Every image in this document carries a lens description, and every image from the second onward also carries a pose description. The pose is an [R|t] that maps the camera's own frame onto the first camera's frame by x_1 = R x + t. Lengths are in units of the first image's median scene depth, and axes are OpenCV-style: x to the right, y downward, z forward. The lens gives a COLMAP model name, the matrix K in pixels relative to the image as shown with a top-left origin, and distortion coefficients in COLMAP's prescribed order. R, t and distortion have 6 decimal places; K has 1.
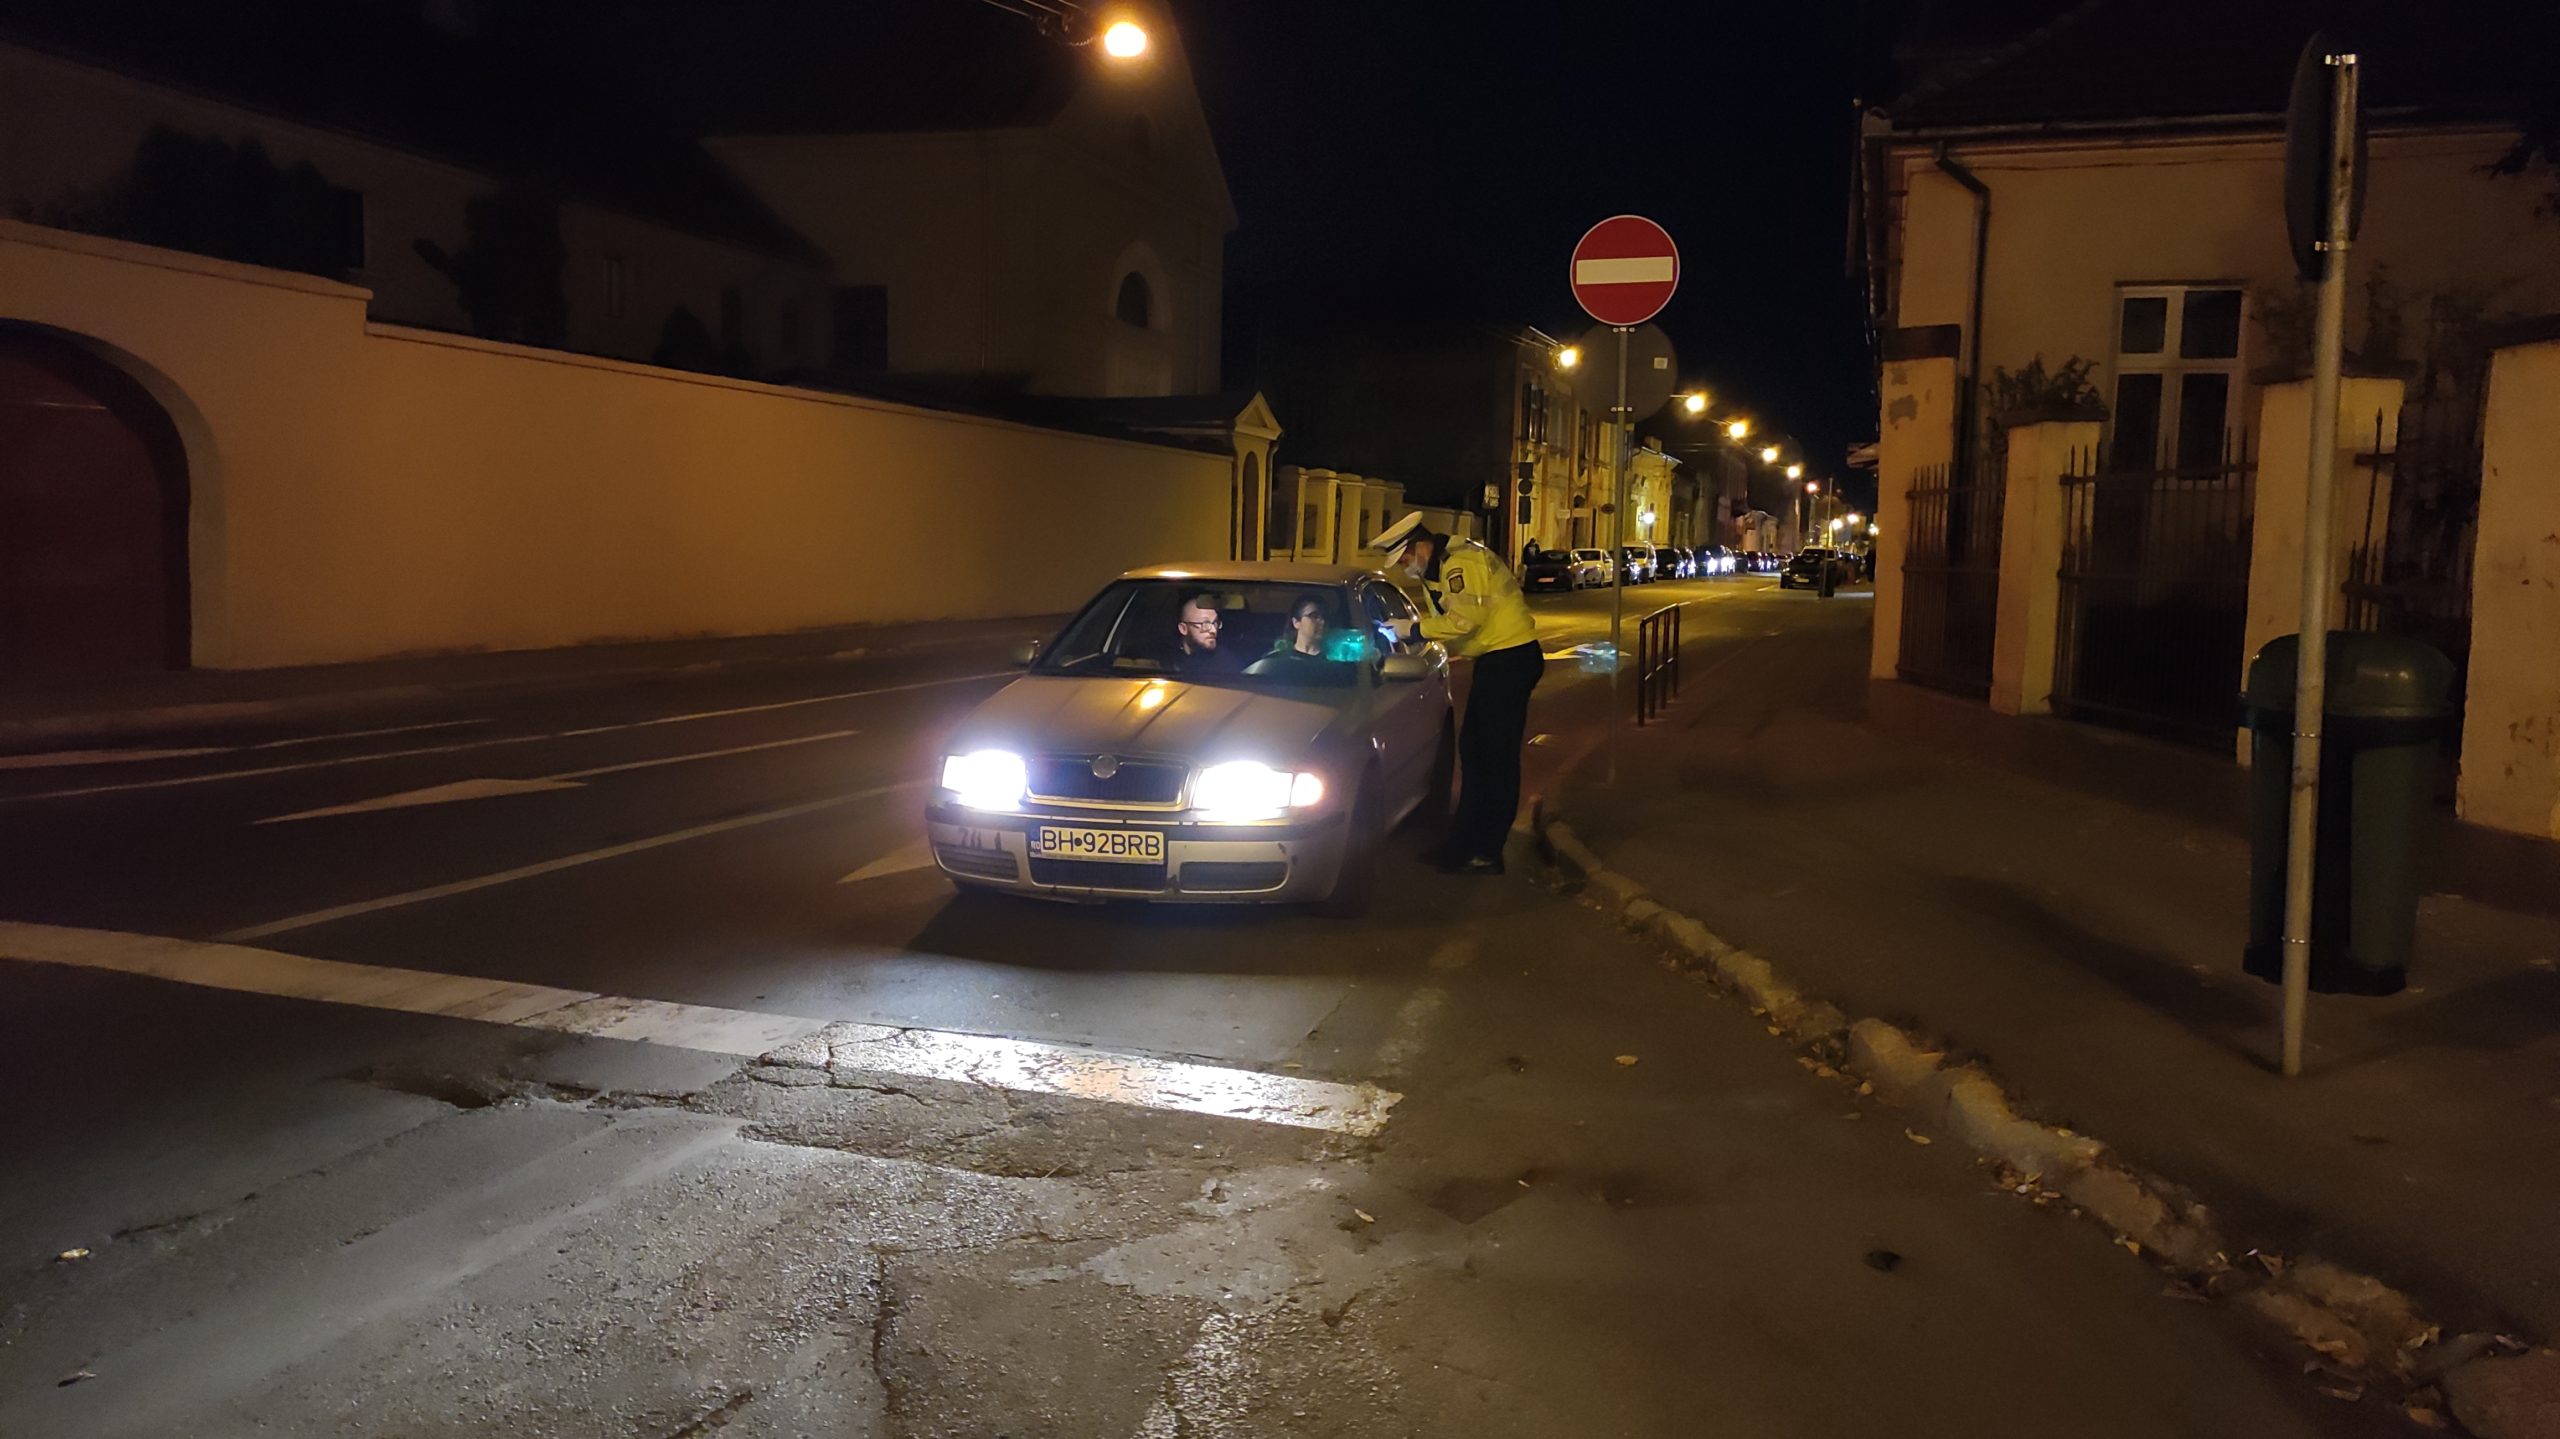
lens RADIAL K [[1869.6, 0, 1285.4], [0, 1869.6, 725.6], [0, 0, 1]] dist [0.064340, -0.067668]
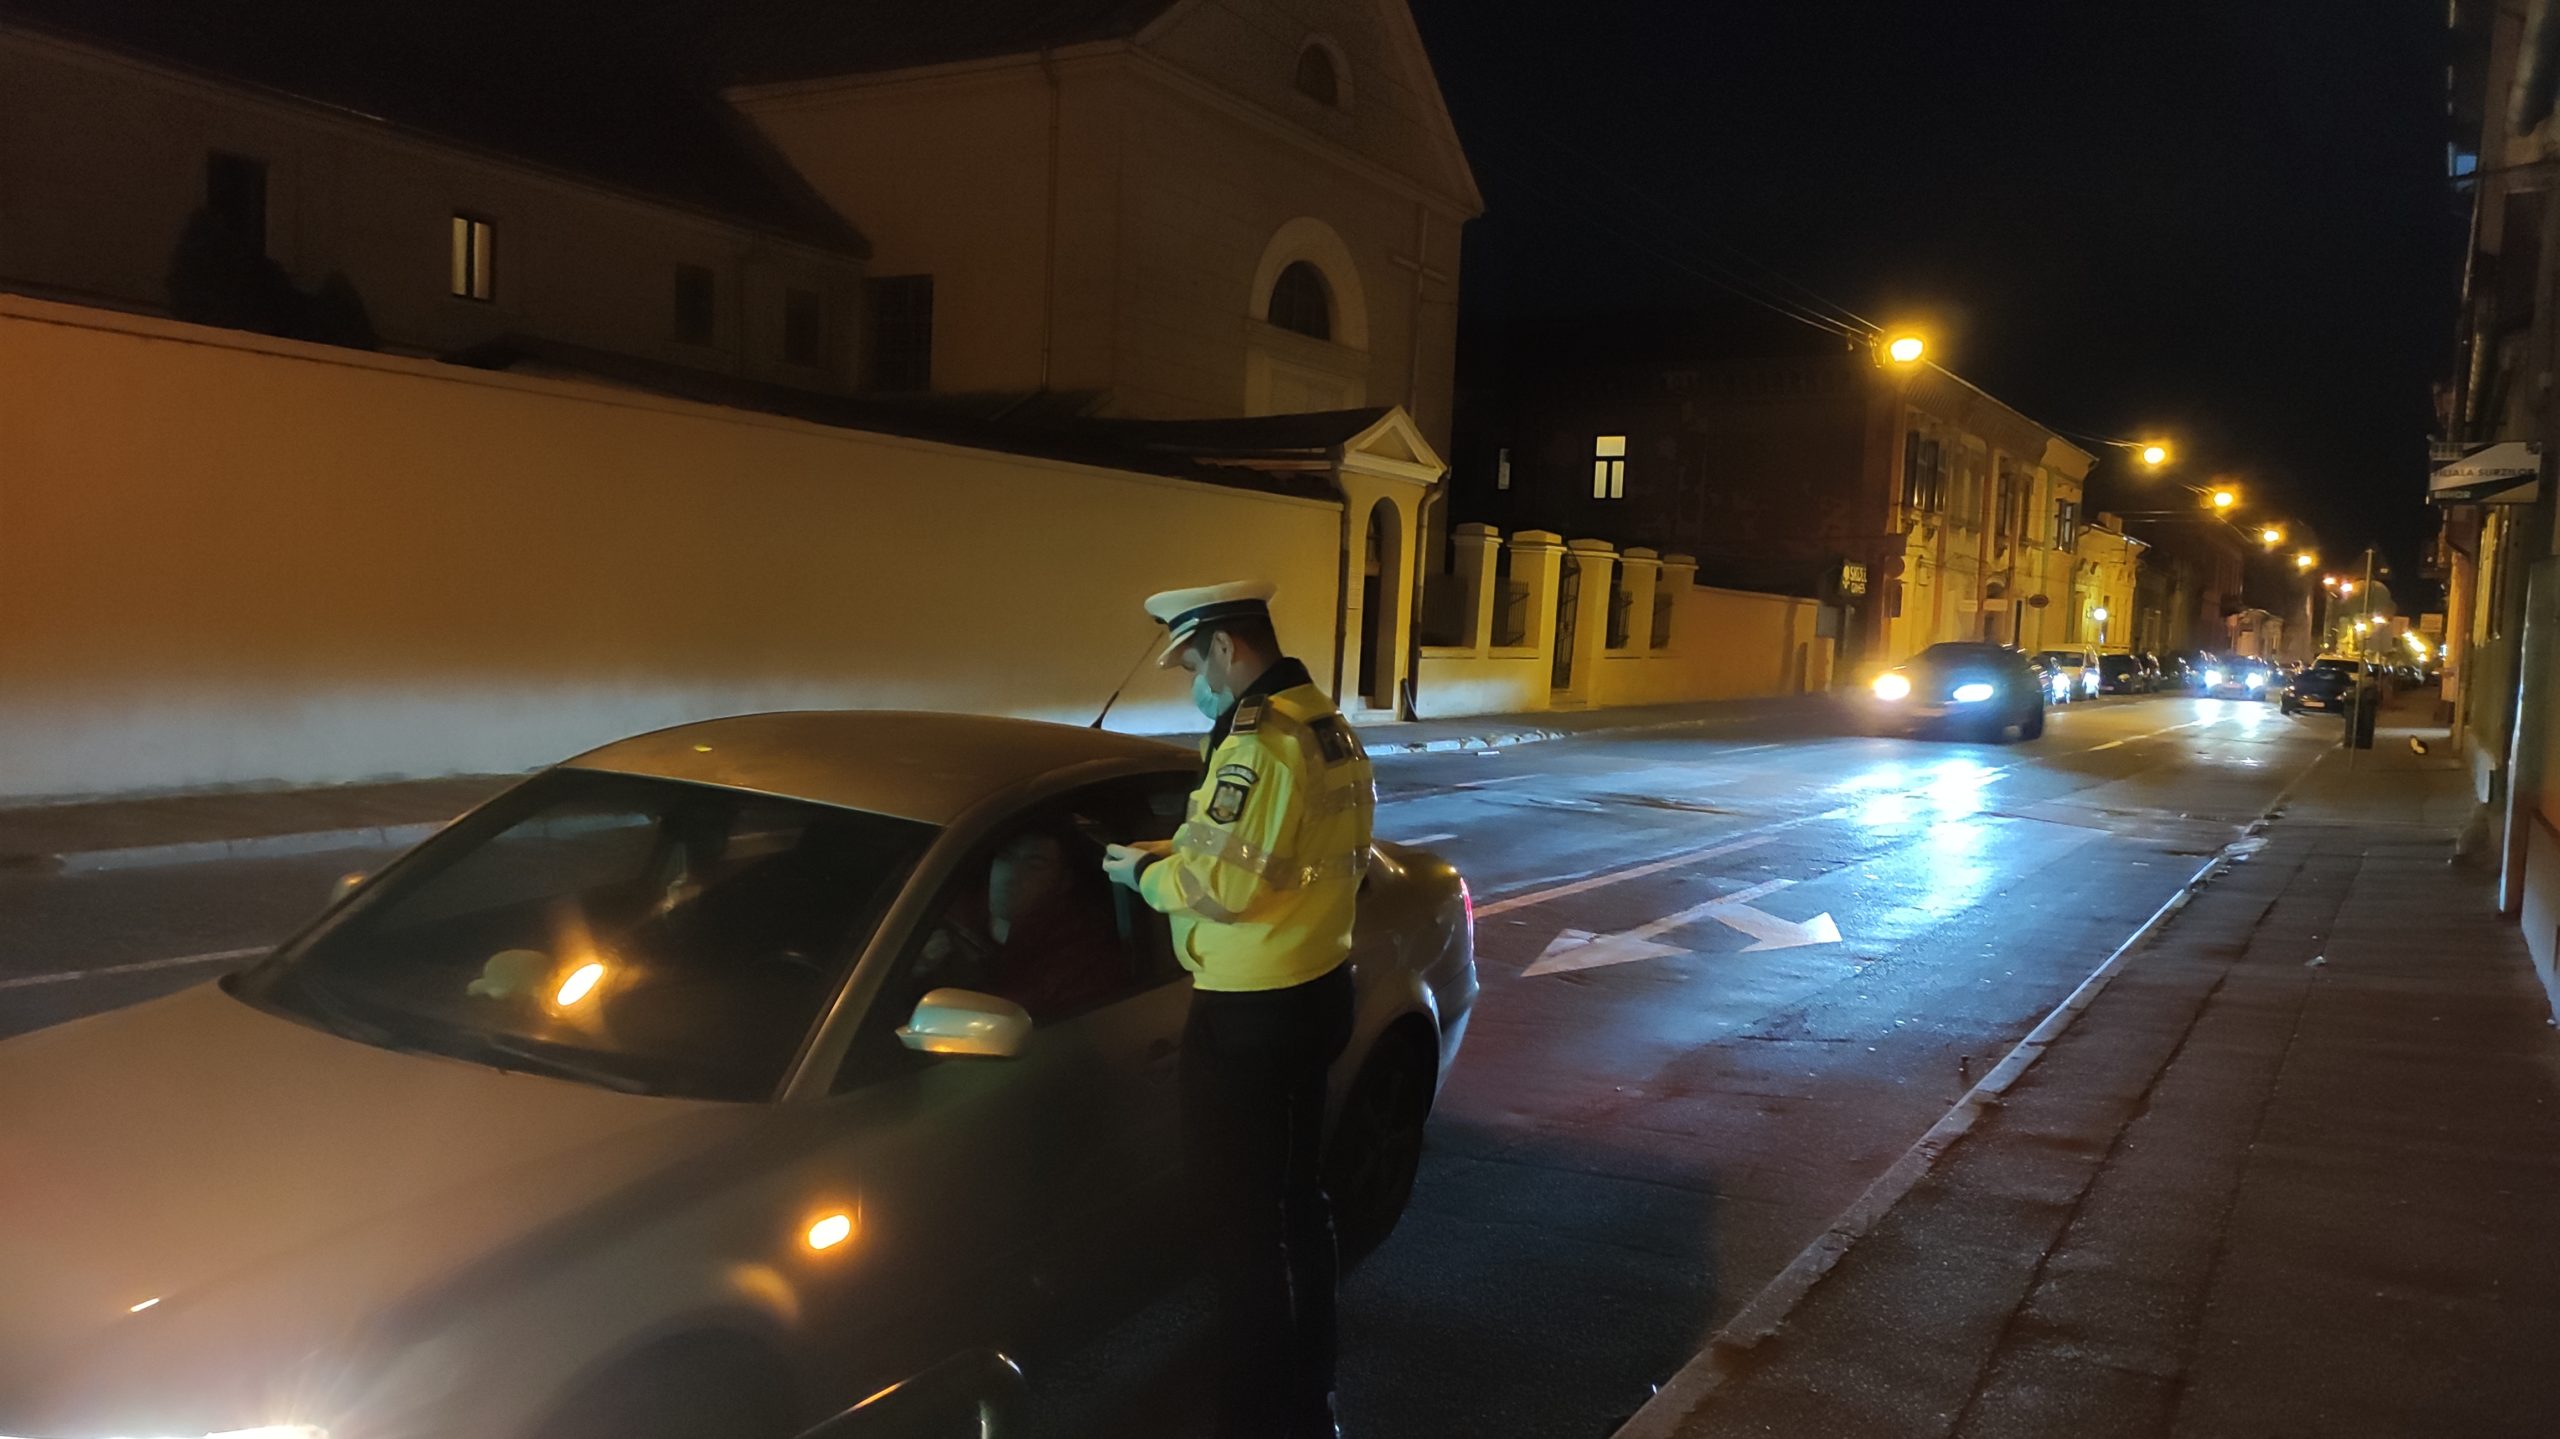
lens RADIAL K [[1869.6, 0, 1285.4], [0, 1869.6, 725.6], [0, 0, 1]] dist [0.064340, -0.067668]
pose [[0.973357, 0.032238, -0.227018, 0.050797], [-0.042795, 0.998212, -0.041738, -0.019664], [0.225266, 0.050341, 0.972996, 0.185487]]
